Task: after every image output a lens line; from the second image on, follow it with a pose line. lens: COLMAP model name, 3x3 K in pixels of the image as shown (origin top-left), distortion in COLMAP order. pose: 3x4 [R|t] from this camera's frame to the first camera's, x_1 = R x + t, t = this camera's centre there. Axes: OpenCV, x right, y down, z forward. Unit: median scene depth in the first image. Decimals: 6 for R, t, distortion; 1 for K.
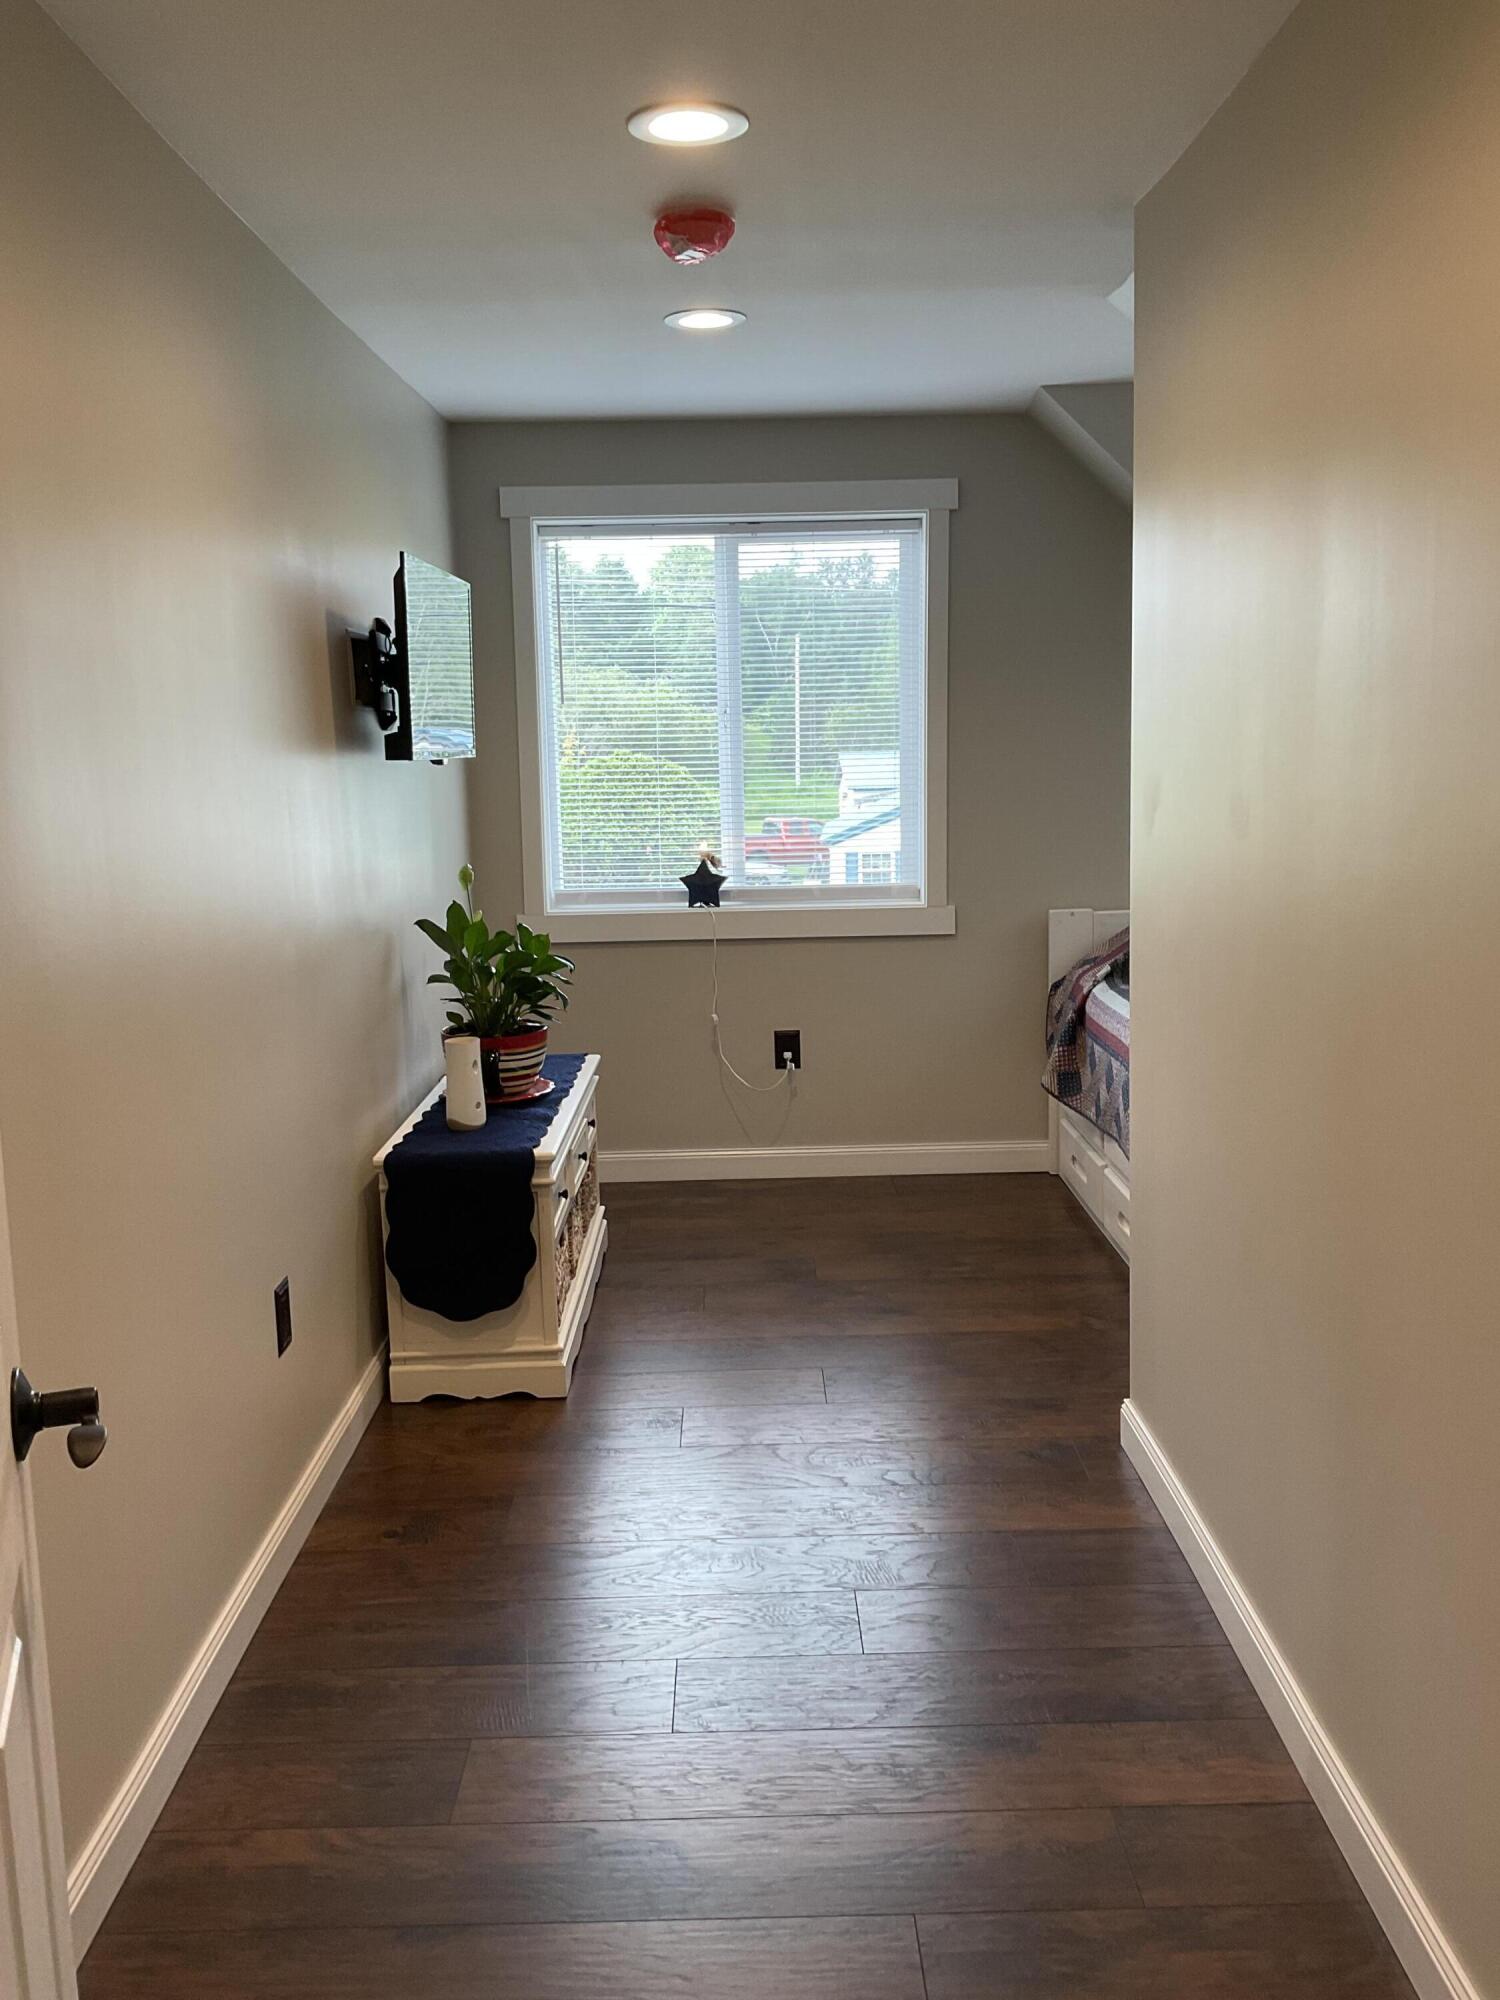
lens RADIAL K [[1701.3, 0, 761.1], [0, 1701.3, 1008.3], [0, 0, 1]] dist [-0.001811, 0.000234]
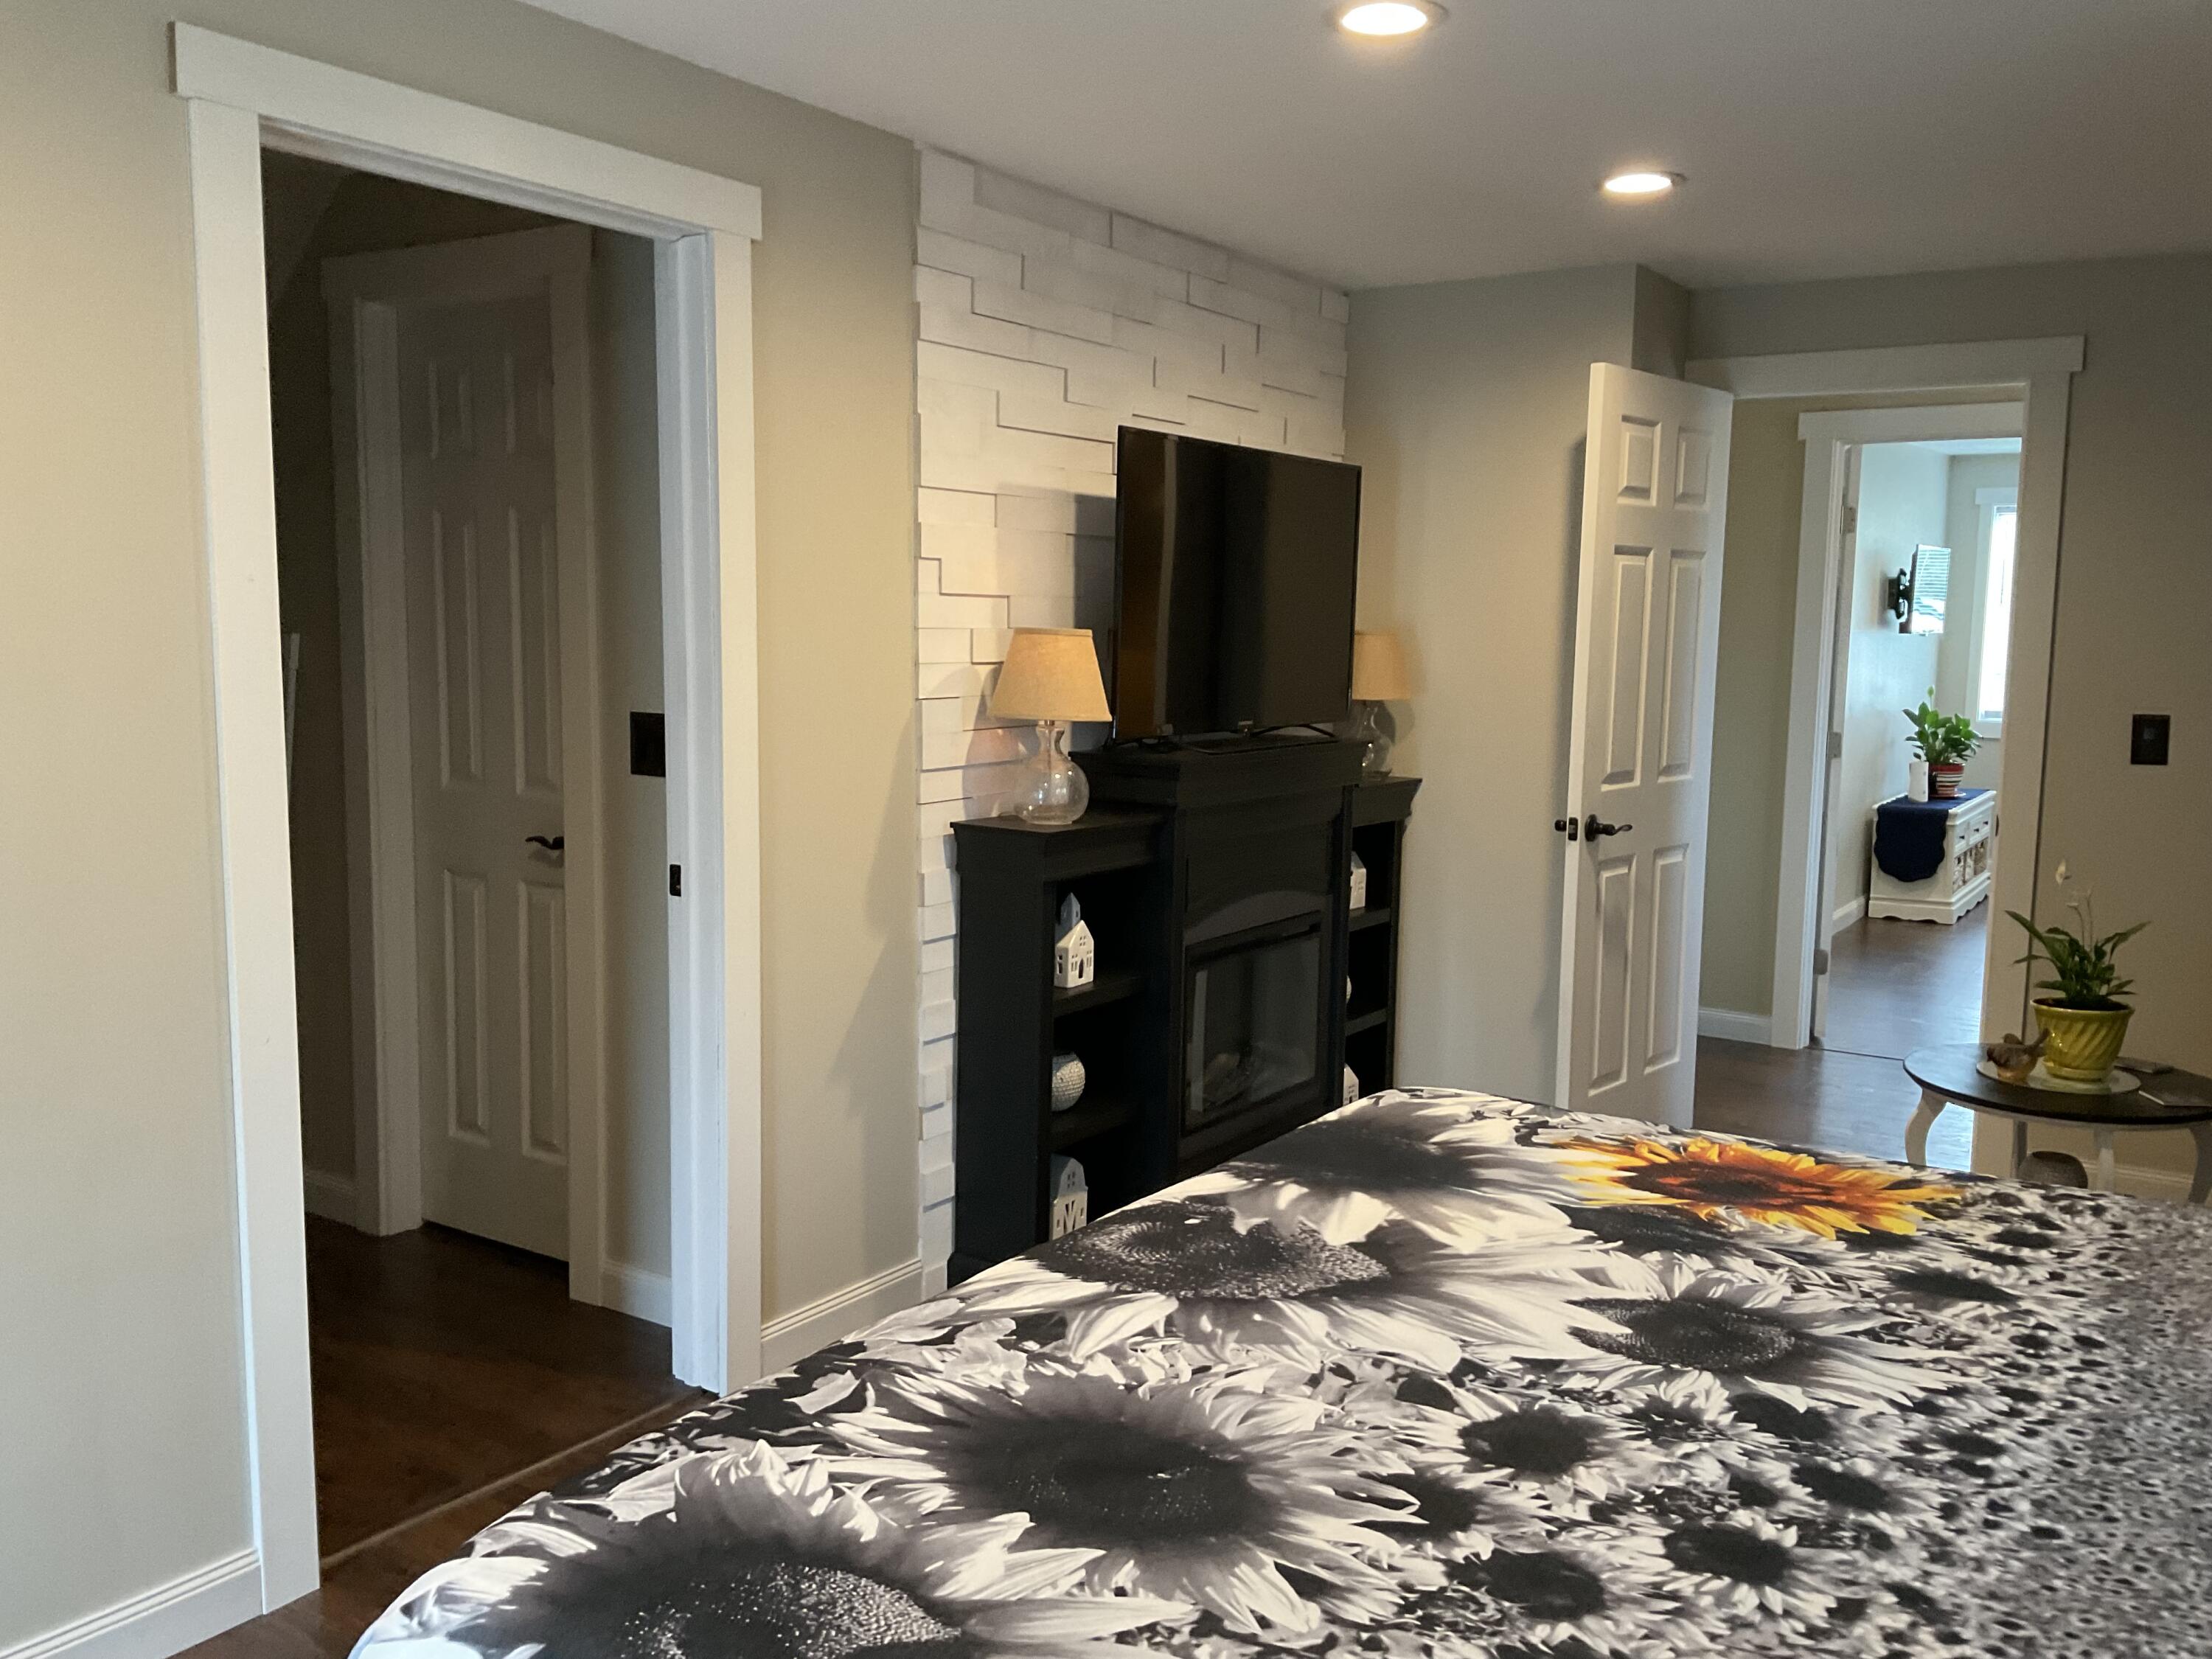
lens RADIAL K [[1881.7, 0, 1117.2], [0, 1881.7, 840.3], [0, 0, 1]] dist [-0.001811, 0.000234]
pose [[0.828046, 0.095460, -0.552474, 0.294936], [-0.116505, 0.993186, -0.003008, 0.230821], [0.548422, 0.066856, 0.833525, -1.473475]]
